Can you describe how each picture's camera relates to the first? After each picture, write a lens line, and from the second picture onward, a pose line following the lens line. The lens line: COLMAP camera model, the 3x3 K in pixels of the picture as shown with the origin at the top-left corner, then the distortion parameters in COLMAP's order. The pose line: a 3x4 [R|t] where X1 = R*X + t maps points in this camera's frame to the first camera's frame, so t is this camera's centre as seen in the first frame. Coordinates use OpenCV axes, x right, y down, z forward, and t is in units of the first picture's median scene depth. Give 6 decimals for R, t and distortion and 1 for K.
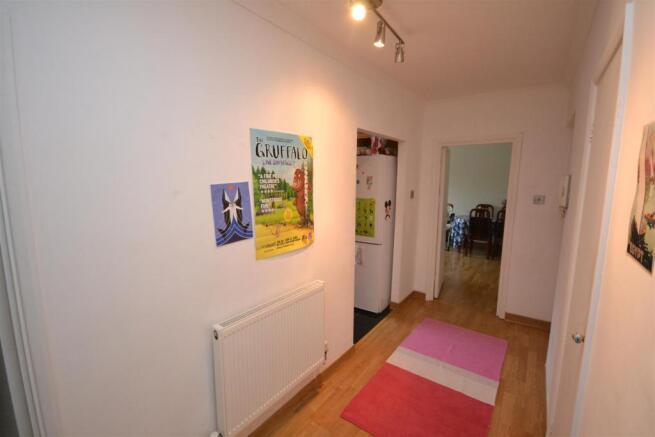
lens RADIAL K [[288.2, 0, 327.5], [0, 288.2, 218.5], [0, 0, 1]] dist [0.000089, 0.000010]
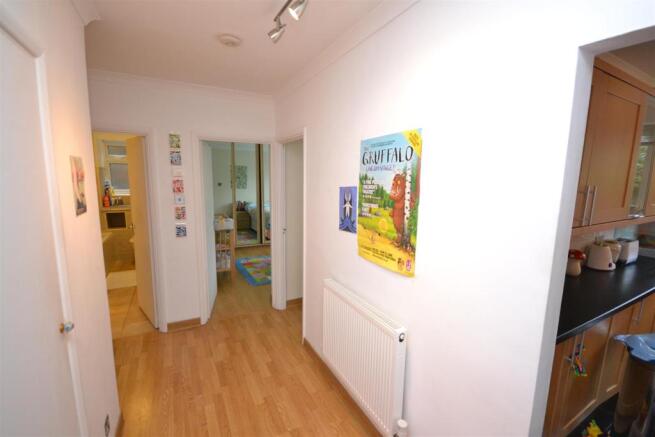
lens RADIAL K [[288.2, 0, 327.5], [0, 288.2, 218.5], [0, 0, 1]] dist [0.000089, 0.000010]
pose [[-0.426028, 0.120261, -0.896681, 0.761200], [-0.142096, 0.969930, 0.197597, -0.190998], [0.893481, 0.211597, -0.396129, 1.224864]]
